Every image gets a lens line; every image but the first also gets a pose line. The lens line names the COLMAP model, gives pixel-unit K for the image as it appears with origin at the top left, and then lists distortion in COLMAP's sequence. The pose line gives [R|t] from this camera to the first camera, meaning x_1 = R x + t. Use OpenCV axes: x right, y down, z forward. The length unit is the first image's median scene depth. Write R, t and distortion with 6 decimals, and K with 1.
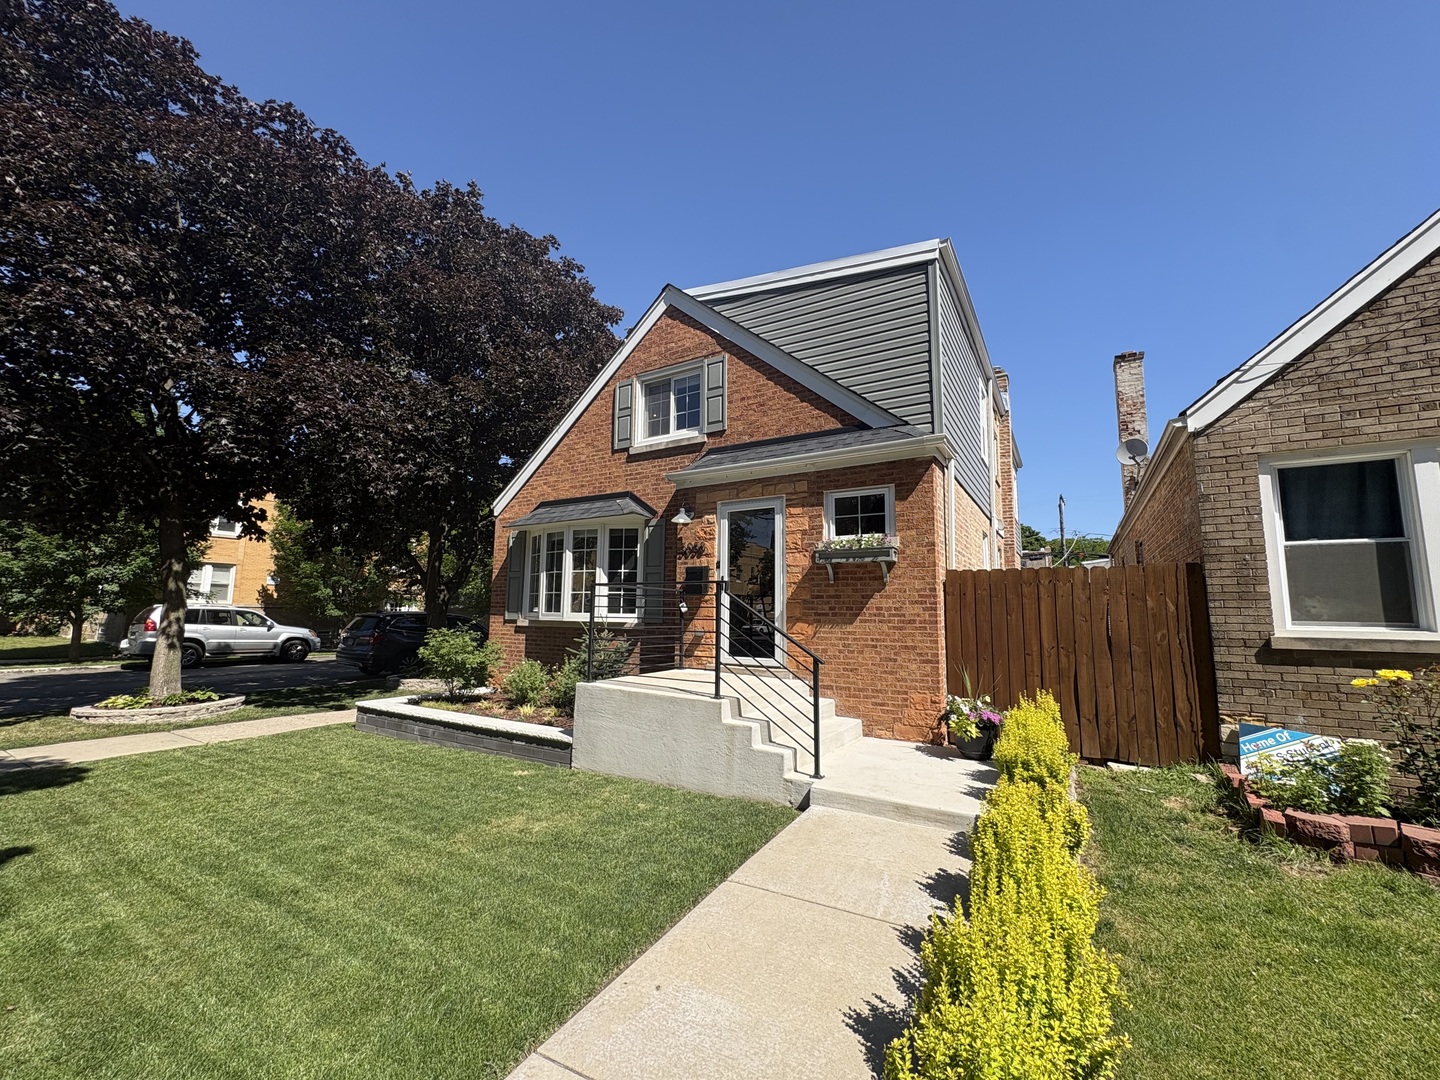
lens RADIAL K [[574.7, 0, 721.7], [0, 574.7, 541.1], [0, 0, 1]] dist [-0.000154, 0.000176]
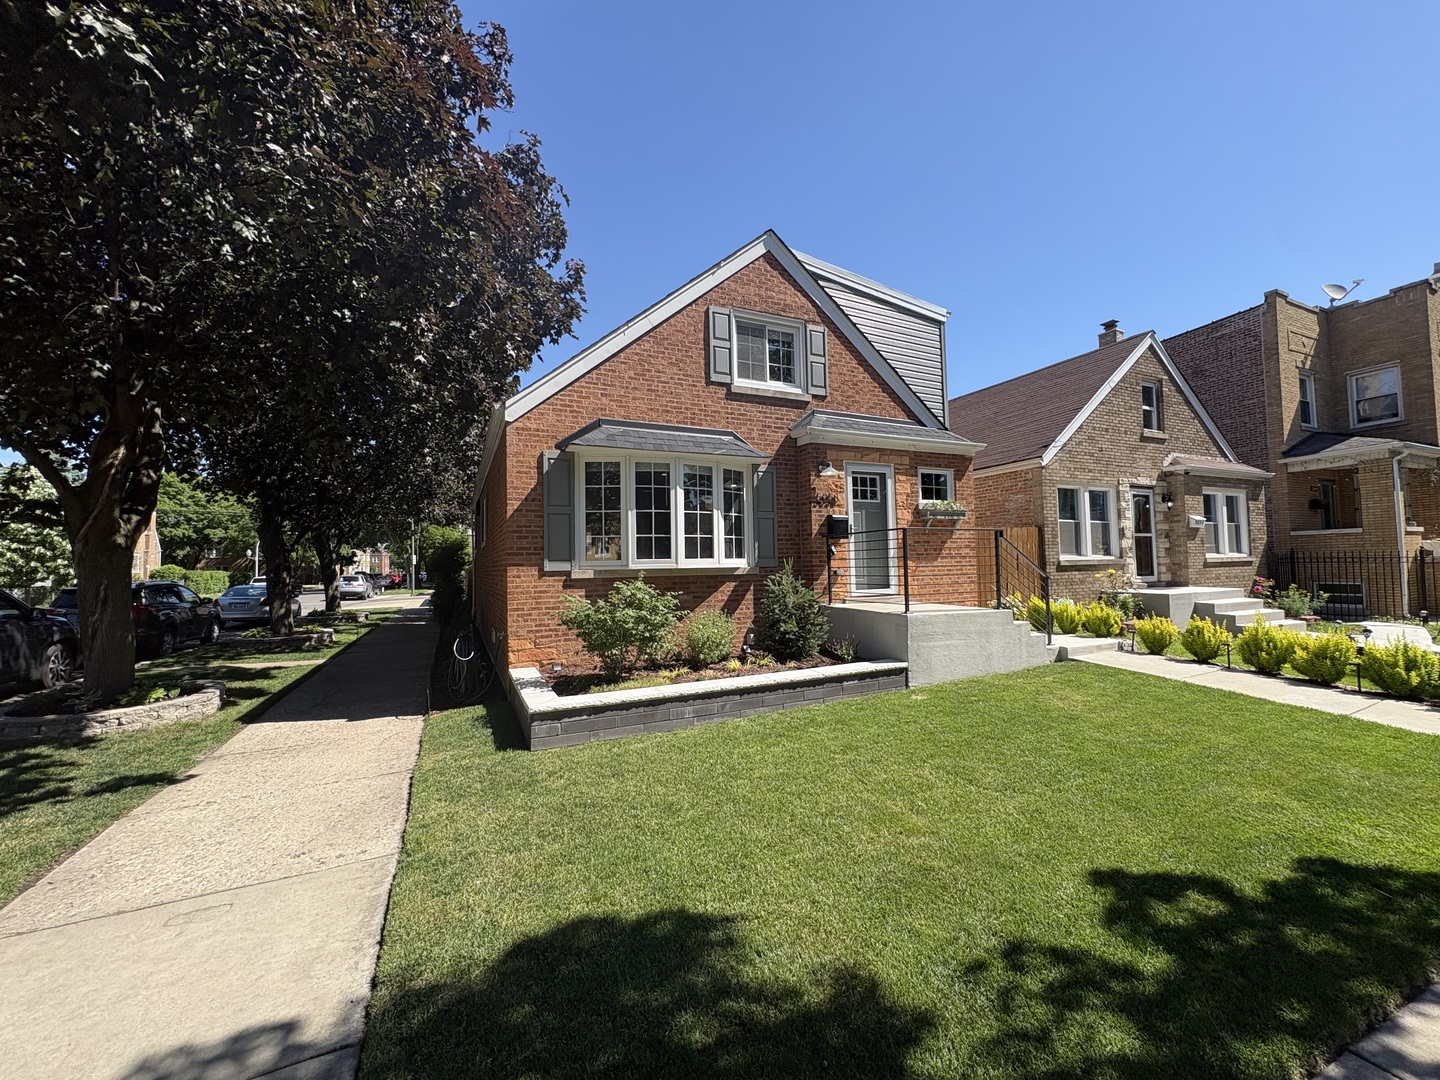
lens RADIAL K [[574.7, 0, 721.4], [0, 574.7, 540.0], [0, 0, 1]] dist [-0.000154, 0.000176]
pose [[0.552834, 0.012228, 0.833202, -1.011056], [-0.079882, 0.996065, 0.038384, 0.060870], [-0.829454, -0.087778, 0.551636, 0.496962]]
